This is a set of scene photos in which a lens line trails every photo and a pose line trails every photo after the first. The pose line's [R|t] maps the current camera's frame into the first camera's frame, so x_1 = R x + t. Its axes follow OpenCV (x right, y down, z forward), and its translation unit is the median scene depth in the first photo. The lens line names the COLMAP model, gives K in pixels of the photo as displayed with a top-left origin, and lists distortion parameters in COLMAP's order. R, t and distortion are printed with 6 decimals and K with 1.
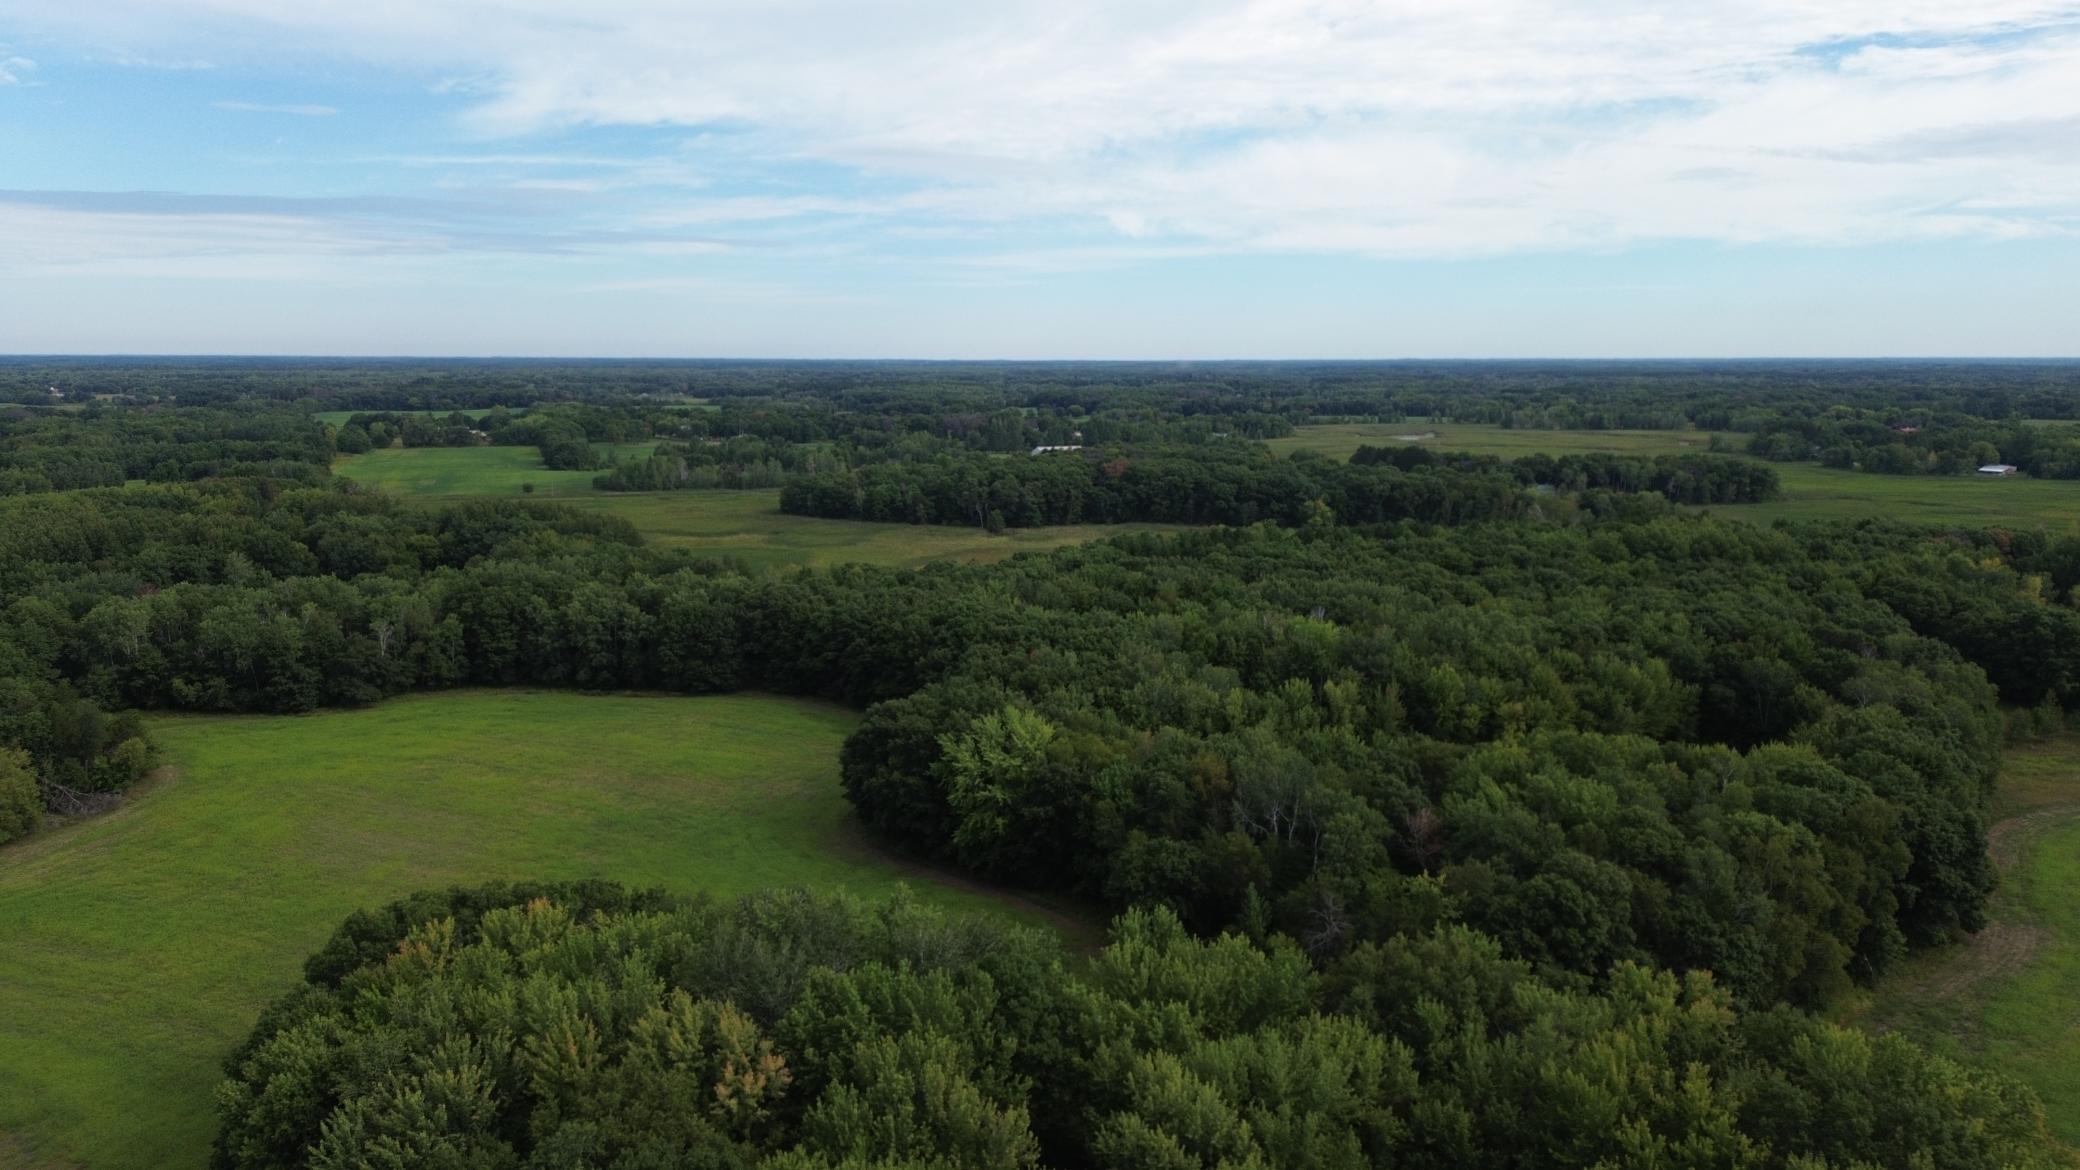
lens RADIAL K [[1500.6, 0, 1041.8], [0, 1500.6, 571.1], [0, 0, 1]] dist [0.125303, -0.136745]
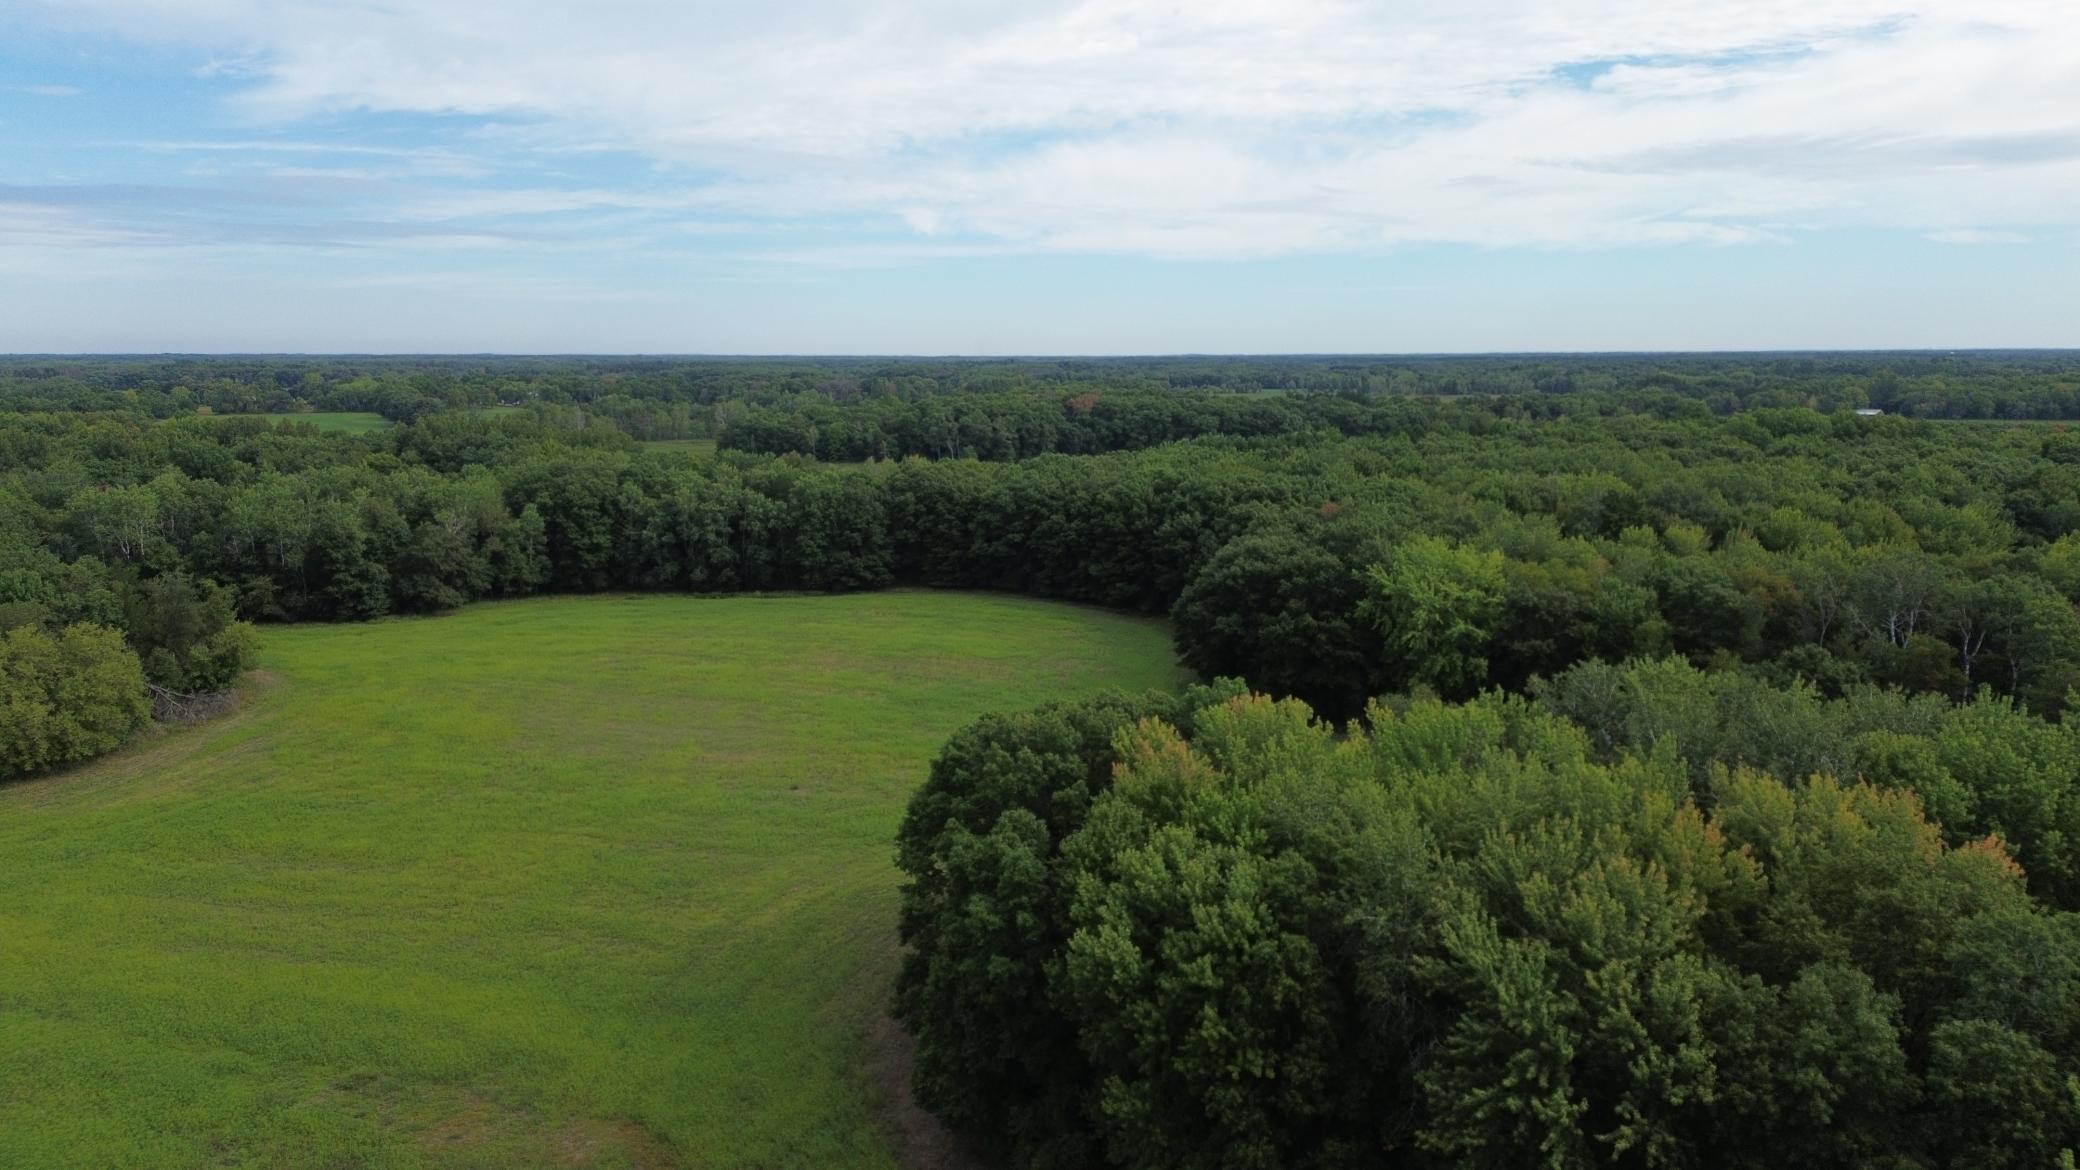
lens RADIAL K [[1439.3, 0, 1034.9], [0, 1439.3, 570.5], [0, 0, 1]] dist [0.028532, -0.030288]
pose [[0.983340, -0.022881, 0.180327, -0.150025], [0.024739, 0.999661, -0.008060, 0.044055], [-0.180082, 0.012387, 0.983574, 0.106068]]
